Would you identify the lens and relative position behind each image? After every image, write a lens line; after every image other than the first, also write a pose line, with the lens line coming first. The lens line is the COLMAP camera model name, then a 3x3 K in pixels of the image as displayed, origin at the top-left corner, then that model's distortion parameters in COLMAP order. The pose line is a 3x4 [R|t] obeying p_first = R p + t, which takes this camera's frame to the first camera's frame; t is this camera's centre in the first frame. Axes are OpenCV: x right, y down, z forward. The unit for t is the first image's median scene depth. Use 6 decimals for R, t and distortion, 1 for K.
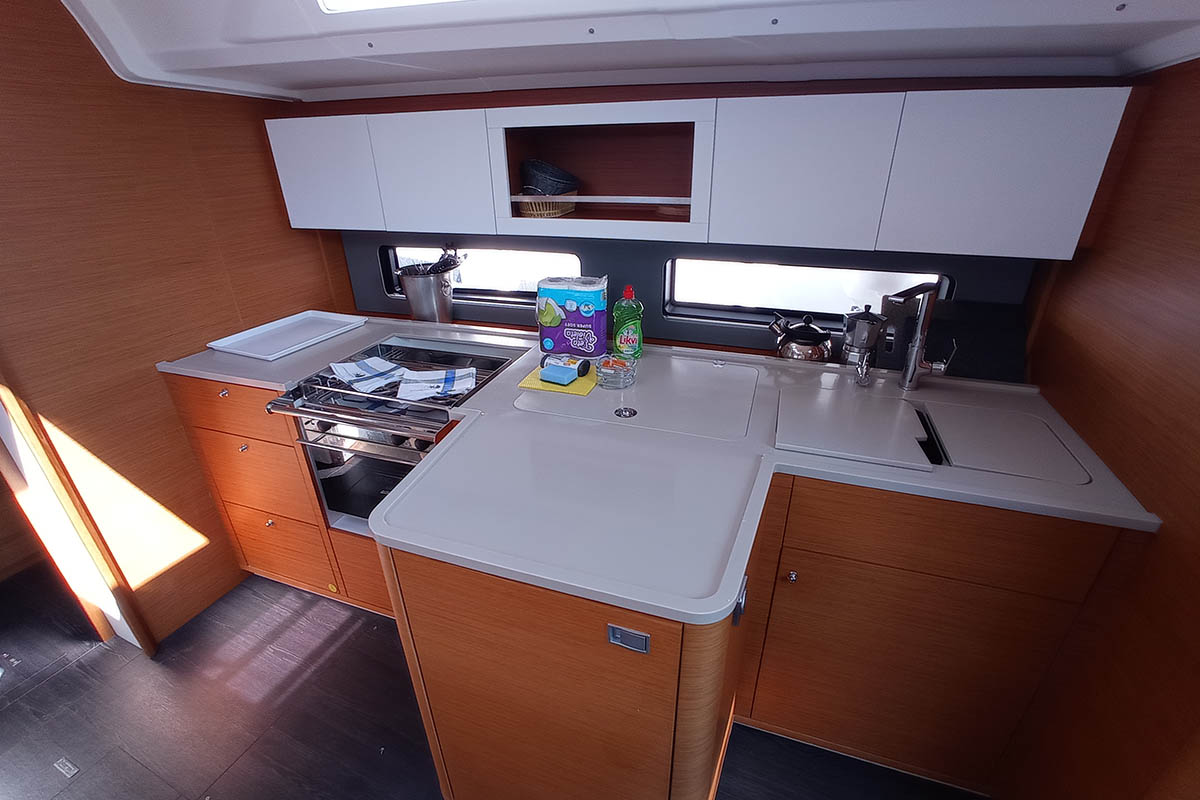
lens RADIAL K [[532.1, 0, 600.0], [0, 532.1, 400.0], [0, 0, 1]] dist [-0.047658, 0.010170]
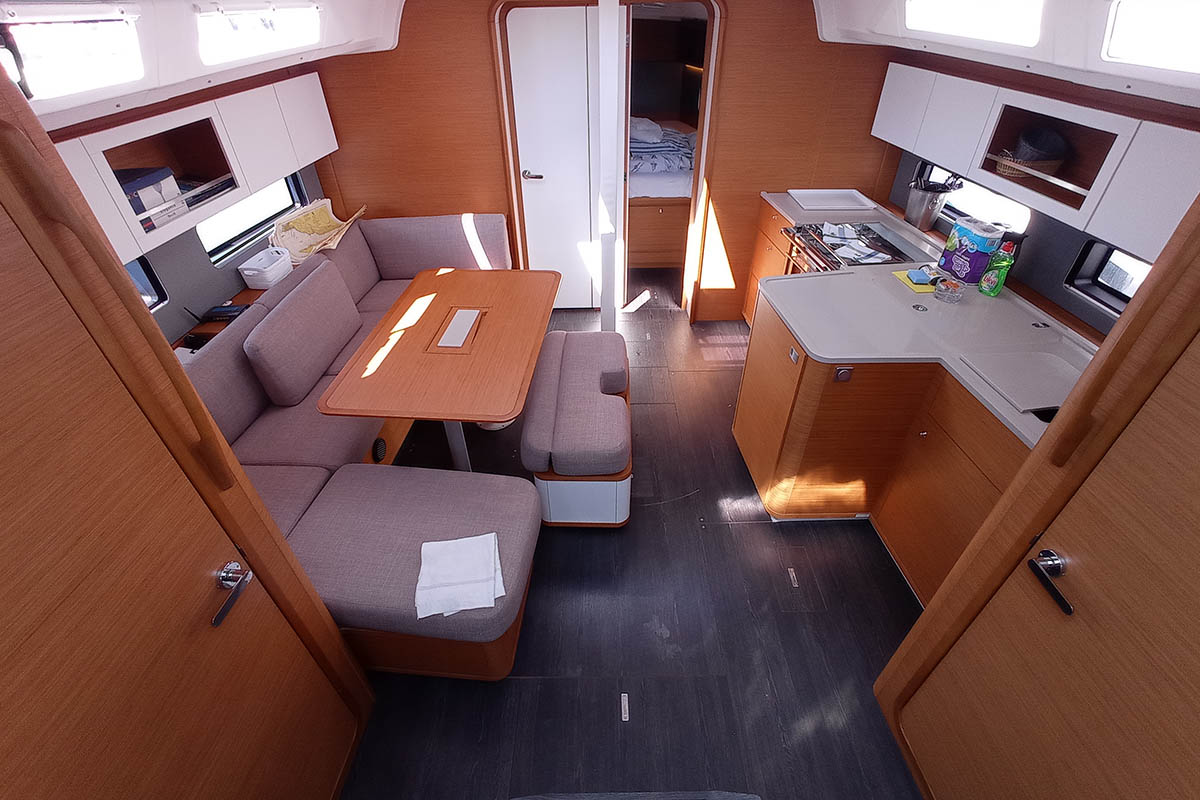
lens RADIAL K [[532.1, 0, 600.0], [0, 532.1, 400.0], [0, 0, 1]] dist [-0.047658, 0.010170]
pose [[0.409612, 0.570942, -0.711507, 0.767275], [-0.393086, 0.814282, 0.427115, -0.037239], [0.823226, 0.104732, 0.557970, -0.541748]]
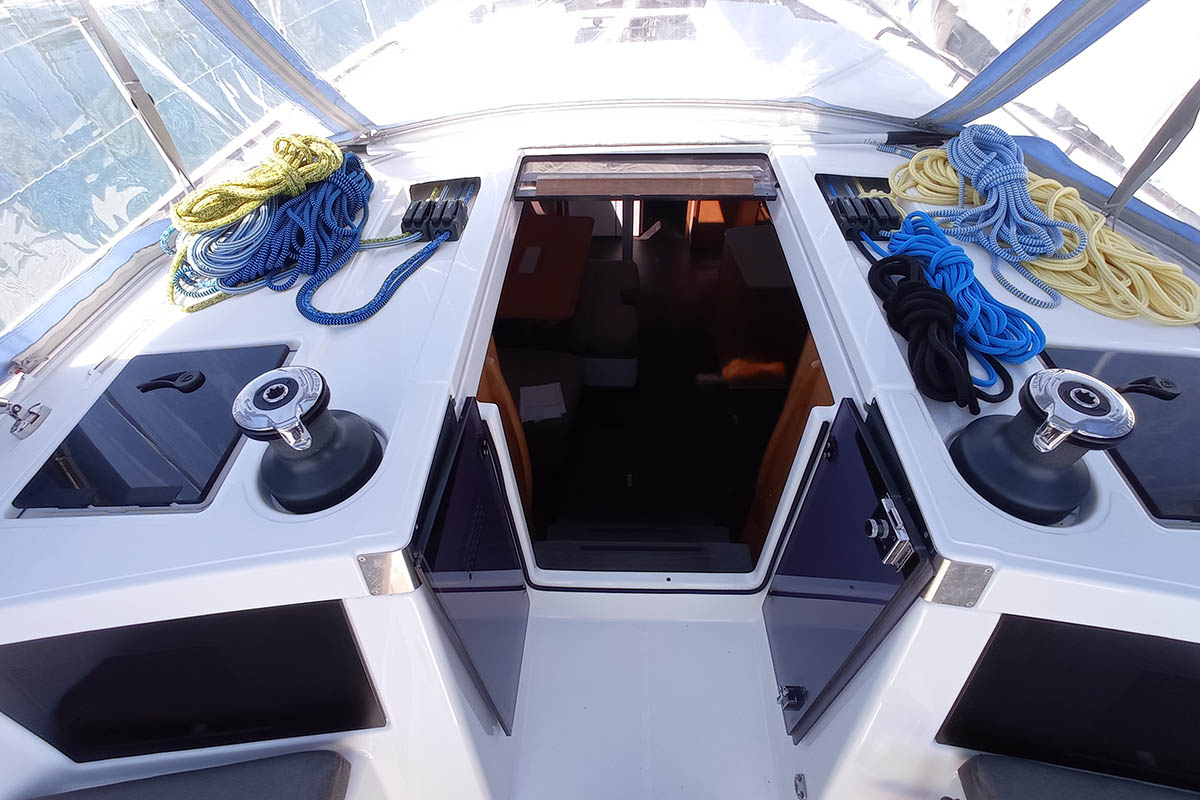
lens RADIAL K [[532.1, 0, 600.0], [0, 532.1, 400.0], [0, 0, 1]] dist [-0.047658, 0.010170]
pose [[0.371364, 0.698068, -0.612201, 1.401981], [-0.386844, 0.715726, 0.581453, -0.441543], [0.844062, 0.020895, 0.535838, -1.036695]]
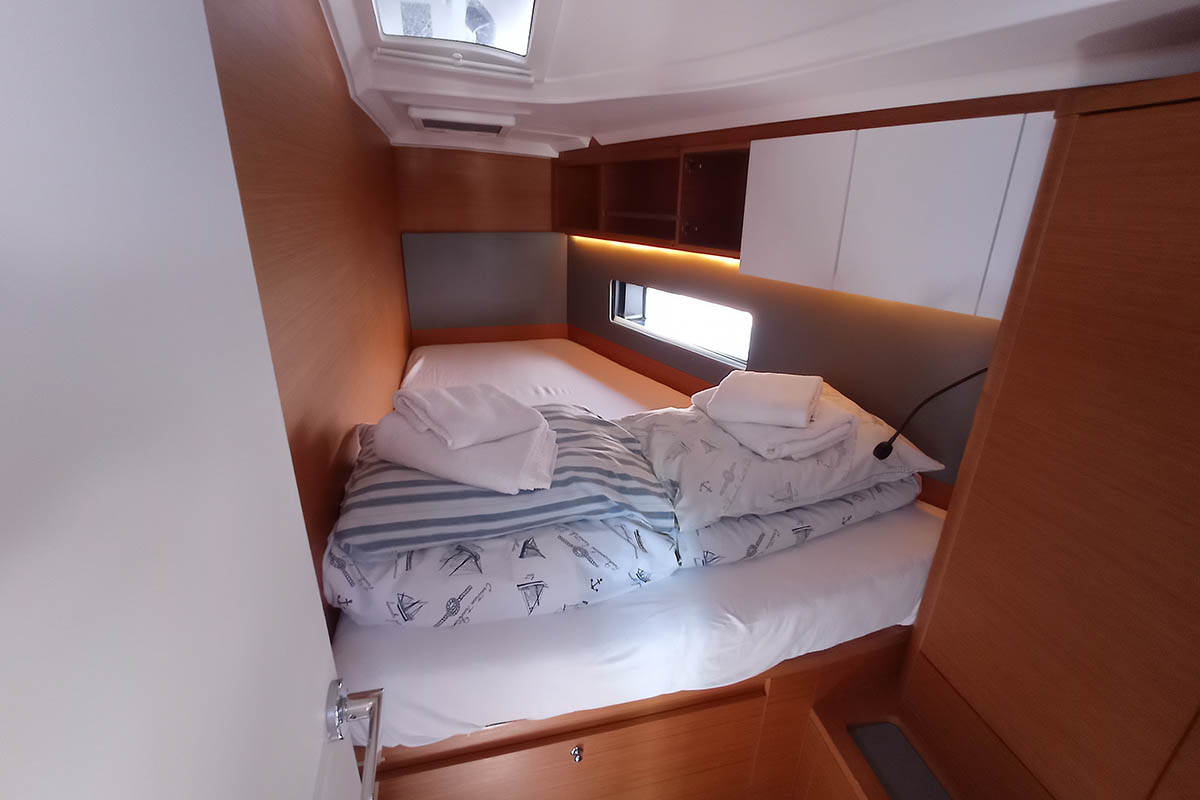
lens RADIAL K [[532.1, 0, 600.0], [0, 532.1, 400.0], [0, 0, 1]] dist [-0.047658, 0.010170]
pose [[0.616387, 0.300881, -0.727694, -1.071879], [-0.369103, 0.926709, 0.070523, -0.231723], [0.695579, 0.225124, 0.682267, 0.518120]]
